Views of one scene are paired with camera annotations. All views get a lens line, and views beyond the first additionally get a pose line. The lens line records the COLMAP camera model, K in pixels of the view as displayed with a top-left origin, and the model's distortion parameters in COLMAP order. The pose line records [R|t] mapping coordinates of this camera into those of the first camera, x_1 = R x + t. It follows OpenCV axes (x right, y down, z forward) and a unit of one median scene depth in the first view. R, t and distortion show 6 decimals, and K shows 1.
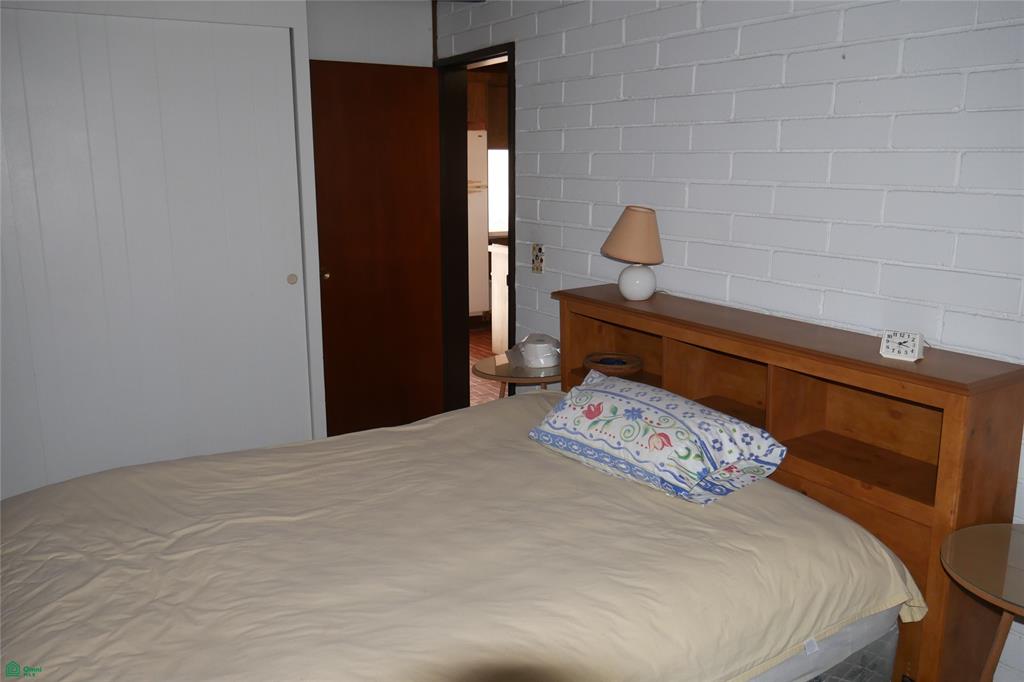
lens RADIAL K [[853.6, 0, 512.0], [0, 853.6, 341.0], [0, 0, 1]] dist [-0.026728, 0.009093]
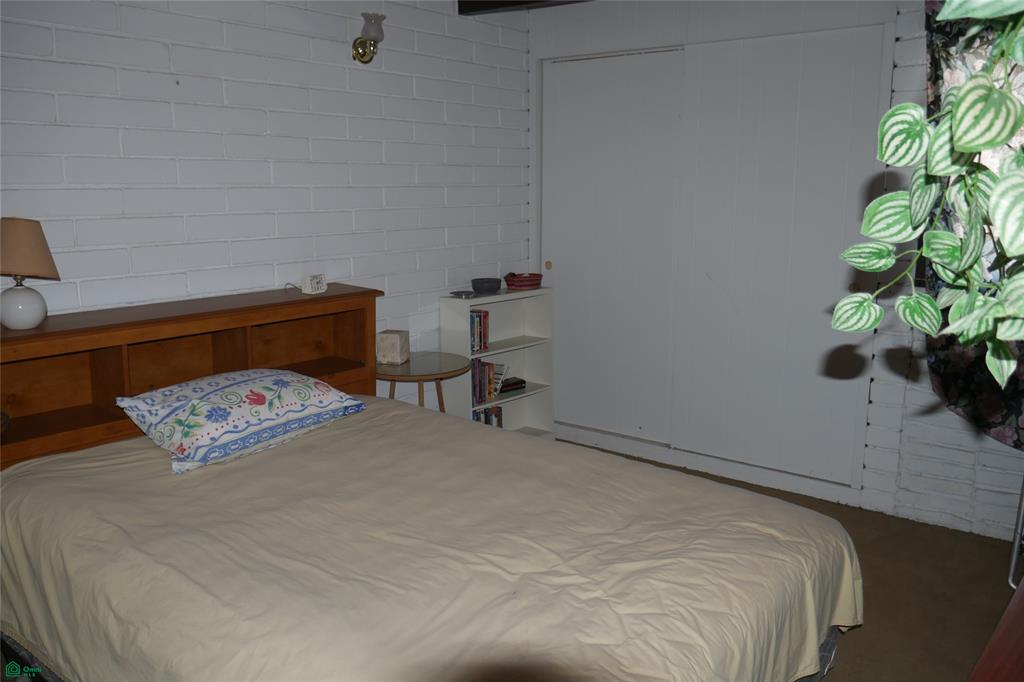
lens RADIAL K [[853.6, 0, 512.0], [0, 853.6, 341.0], [0, 0, 1]] dist [-0.026728, 0.009093]
pose [[-0.324668, -0.184909, 0.927577, -0.996350], [0.193118, 0.947084, 0.256393, -0.200164], [-0.925903, 0.262374, -0.271779, 0.983045]]
